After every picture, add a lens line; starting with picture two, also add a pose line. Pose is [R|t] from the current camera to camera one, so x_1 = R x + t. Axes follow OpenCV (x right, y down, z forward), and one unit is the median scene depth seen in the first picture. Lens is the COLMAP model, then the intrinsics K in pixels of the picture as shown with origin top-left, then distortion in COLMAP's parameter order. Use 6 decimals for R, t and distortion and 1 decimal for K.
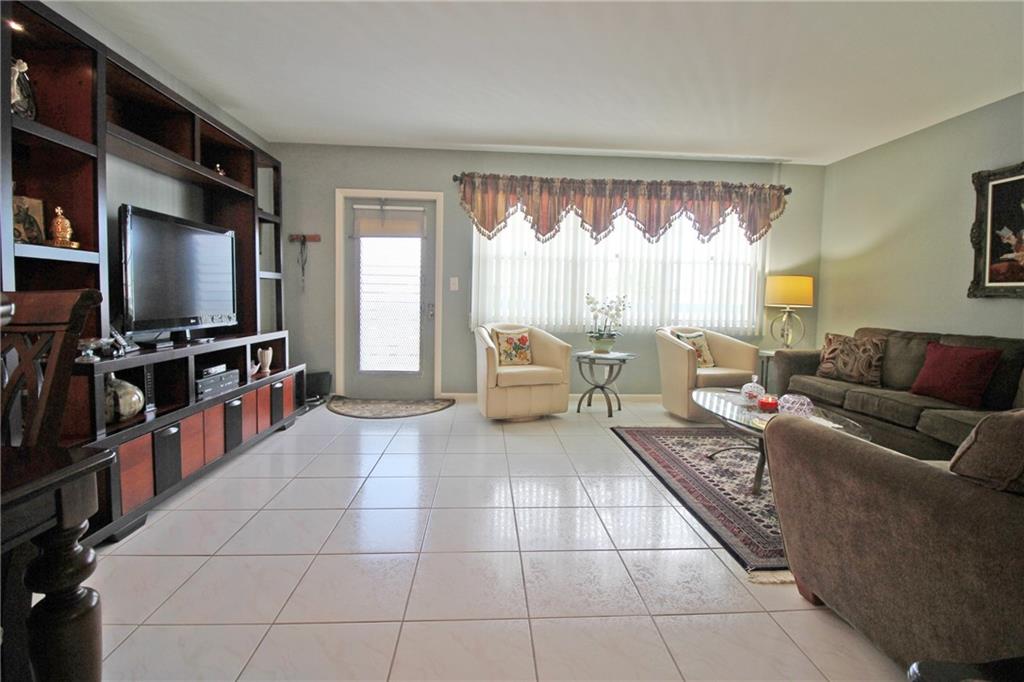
lens RADIAL K [[472.8, 0, 517.6], [0, 472.8, 319.4], [0, 0, 1]] dist [0.000954, -0.013885]
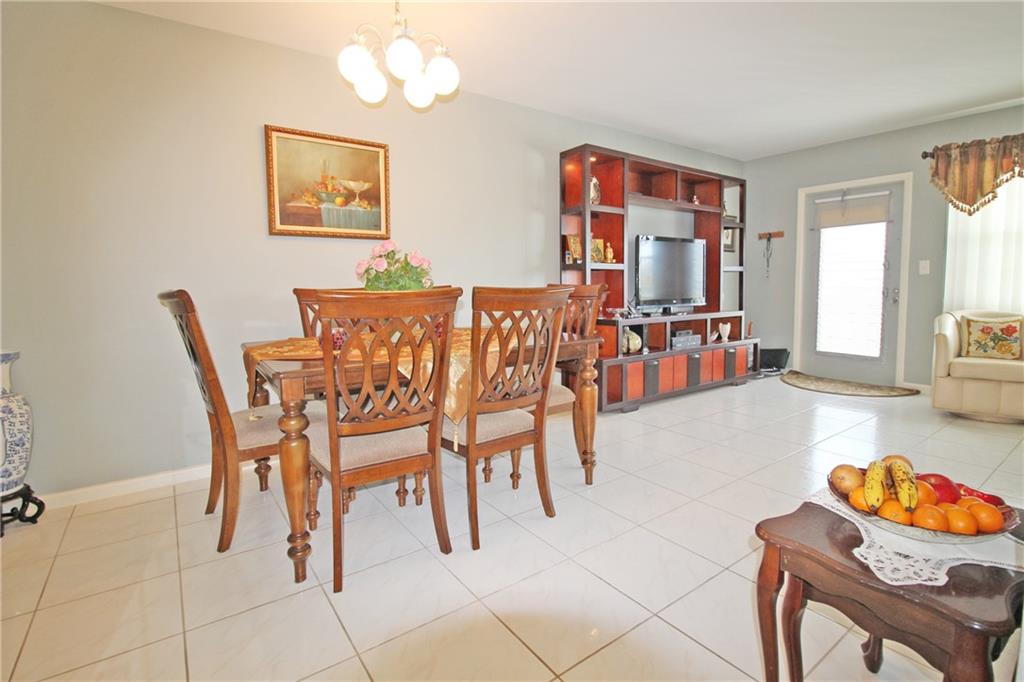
lens RADIAL K [[488.2, 0, 518.2], [0, 488.2, 318.9], [0, 0, 1]] dist [0.000750, -0.013177]
pose [[0.532018, 0.038322, -0.845866, 0.307341], [-0.019837, 0.999265, 0.032795, 0.013721], [0.846501, -0.000668, 0.532387, -0.230073]]
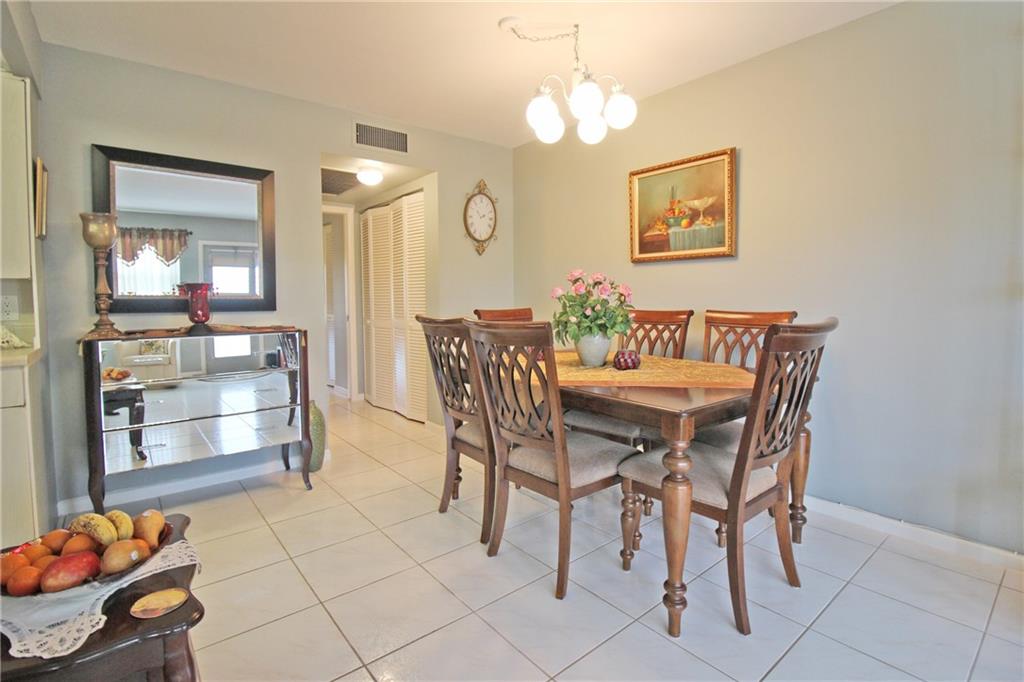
lens RADIAL K [[488.2, 0, 518.2], [0, 488.2, 318.9], [0, 0, 1]] dist [0.000750, -0.013177]
pose [[-0.814370, 0.011262, -0.580237, 0.154165], [-0.040643, 0.996250, 0.076380, -0.040686], [0.578922, 0.085784, -0.810858, 0.444615]]
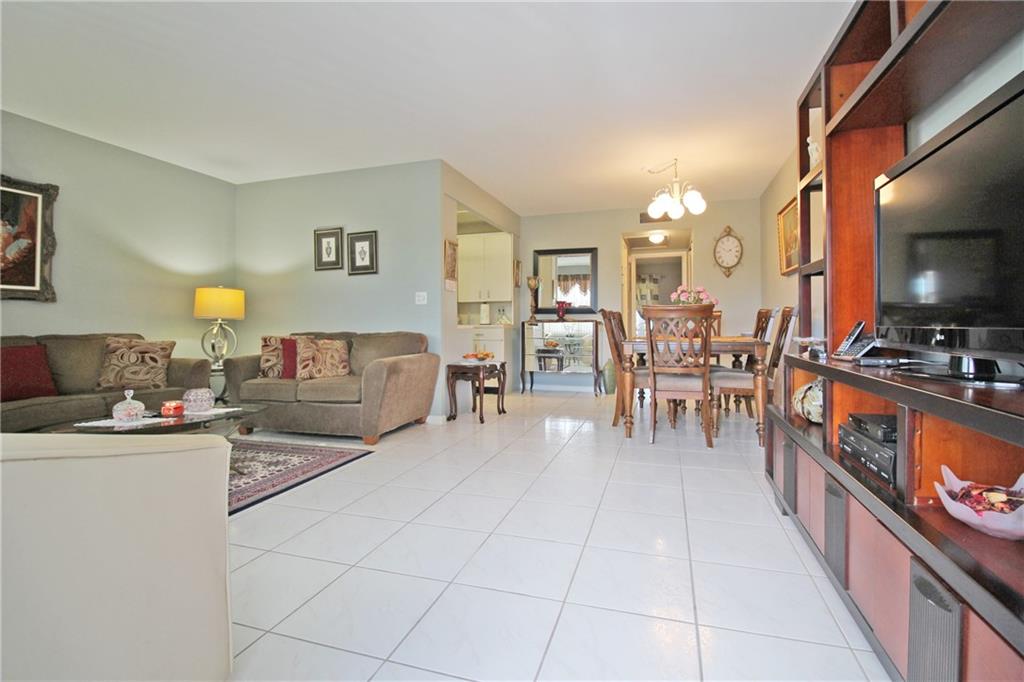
lens RADIAL K [[472.8, 0, 517.6], [0, 472.8, 319.4], [0, 0, 1]] dist [0.000954, -0.013885]
pose [[-0.929402, -0.012413, 0.368859, -0.341607], [0.004682, 0.998957, 0.045415, -0.031983], [-0.369038, 0.043935, -0.928375, 1.184534]]
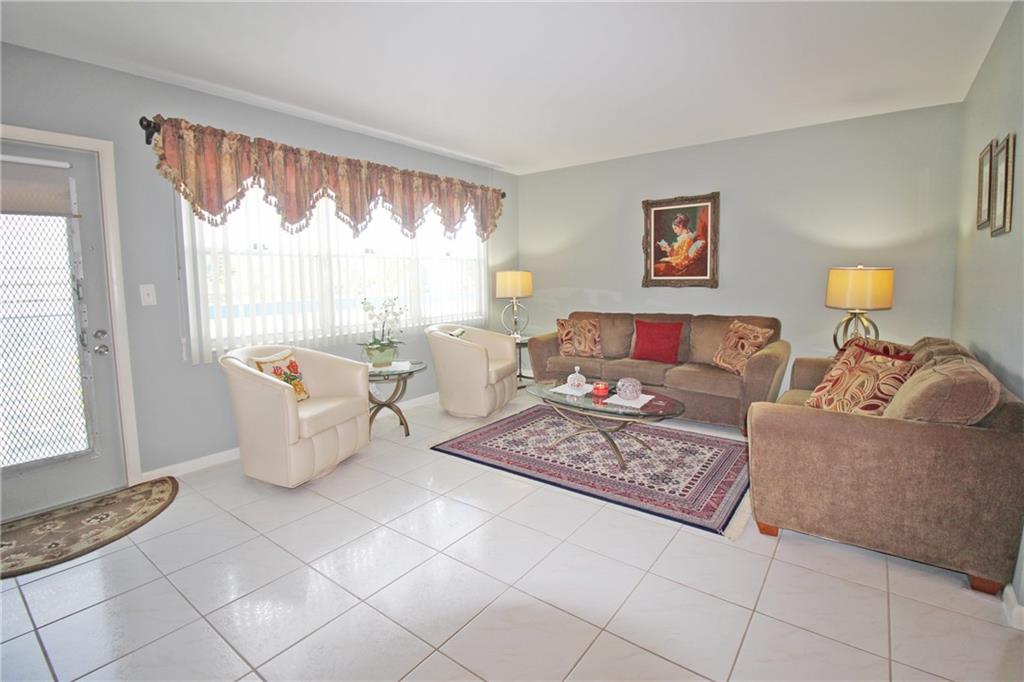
lens RADIAL K [[472.8, 0, 517.6], [0, 472.8, 319.4], [0, 0, 1]] dist [0.000954, -0.013885]
pose [[0.654195, -0.098142, 0.749931, -0.342279], [0.065290, 0.995172, 0.073280, -0.068758], [-0.753502, 0.001024, 0.657445, 0.281085]]
